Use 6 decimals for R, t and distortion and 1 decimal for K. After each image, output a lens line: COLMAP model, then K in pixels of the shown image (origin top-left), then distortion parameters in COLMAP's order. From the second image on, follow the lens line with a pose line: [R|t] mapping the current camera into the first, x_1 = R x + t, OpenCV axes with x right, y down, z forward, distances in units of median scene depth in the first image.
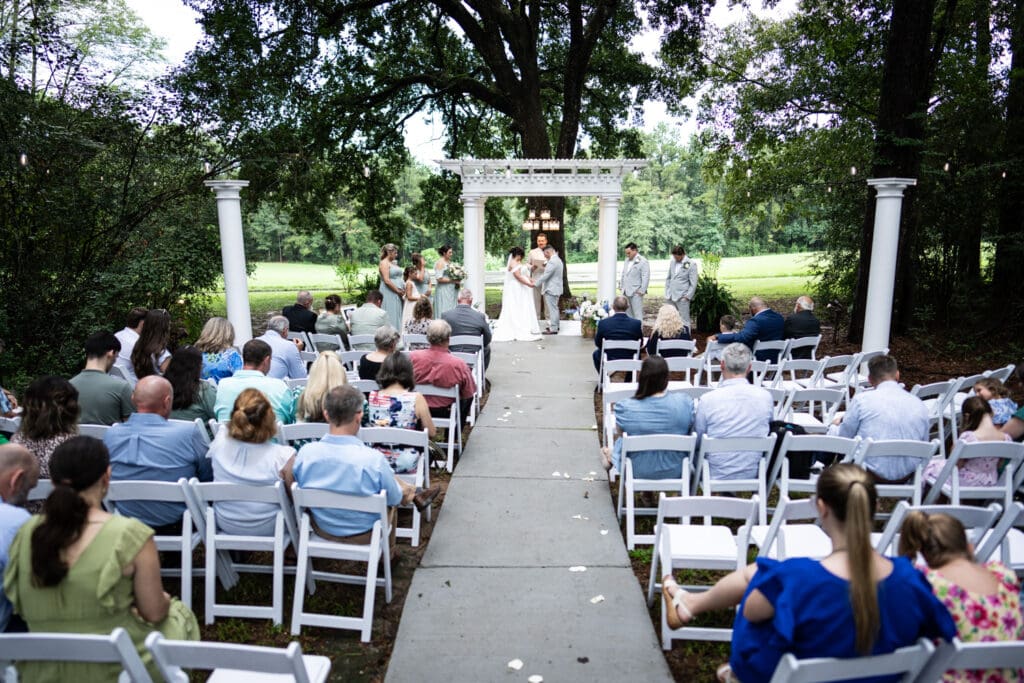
lens RADIAL K [[5685.3, 0, 512.0], [0, 5685.3, 341.5], [0, 0, 1]] dist [7.382502, 0.805580]
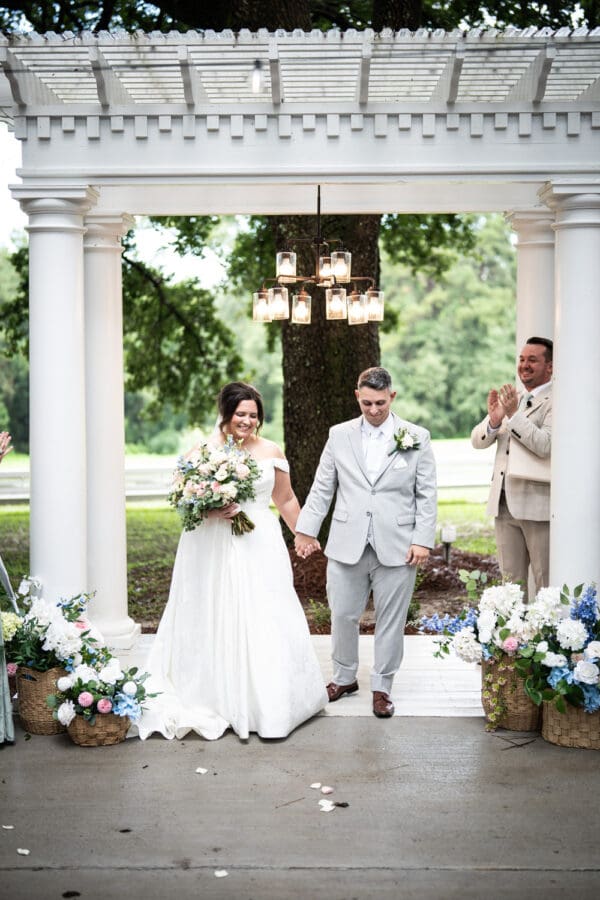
lens RADIAL K [[4996.8, 0, 300.0], [0, 4996.8, 450.0], [0, 0, 1]] dist [7.382502, 0.805580]
pose [[0.999904, -0.012284, 0.006341, 0.002044], [0.012369, 0.999831, -0.013607, -0.008081], [-0.006173, 0.013684, 0.999887, 0.612870]]
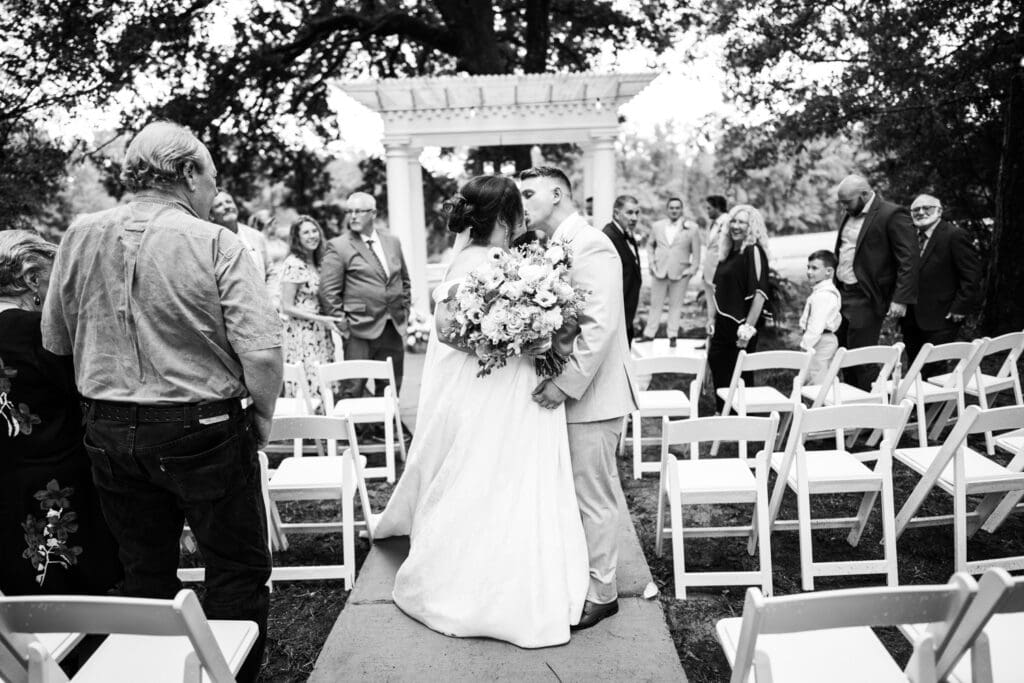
lens RADIAL K [[3321.1, 0, 512.0], [0, 3321.1, 341.5], [0, 0, 1]] dist [7.073538, 0.047880]
pose [[0.999018, -0.044050, 0.004749, 0.002845], [0.044033, 0.999023, 0.003658, -0.002151], [-0.004906, -0.003446, 0.999982, 0.480839]]
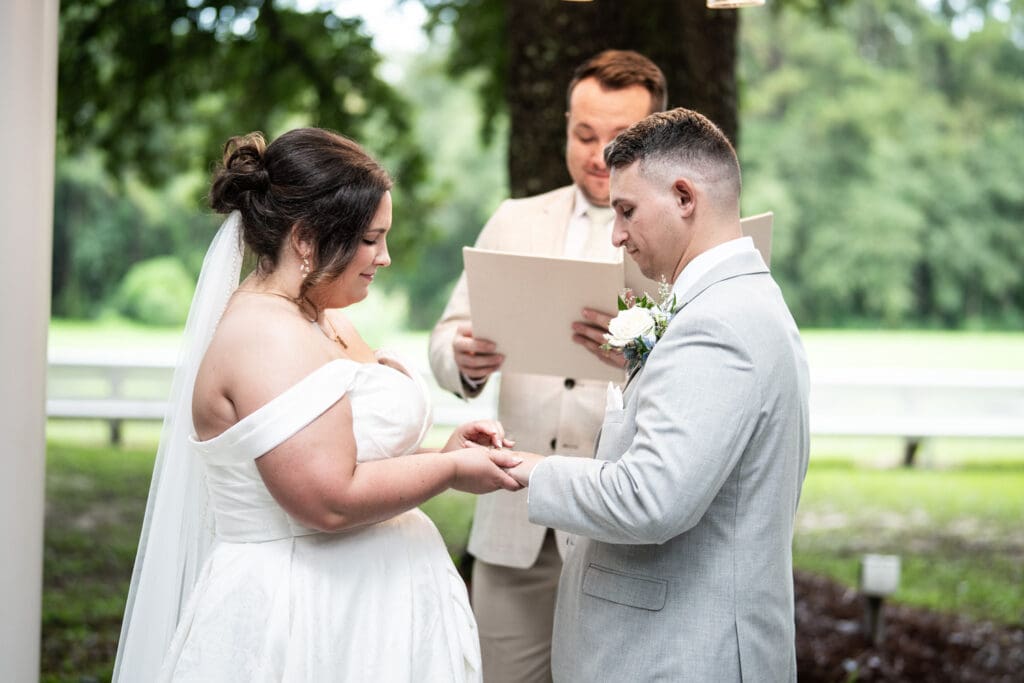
lens RADIAL K [[5685.3, 0, 512.0], [0, 5685.3, 341.5], [0, 0, 1]] dist [7.382502, 0.805580]
pose [[0.999117, 0.041868, 0.003520, 0.003059], [-0.041827, 0.999065, -0.010952, -0.011206], [-0.003975, 0.010795, 0.999934, 0.791542]]
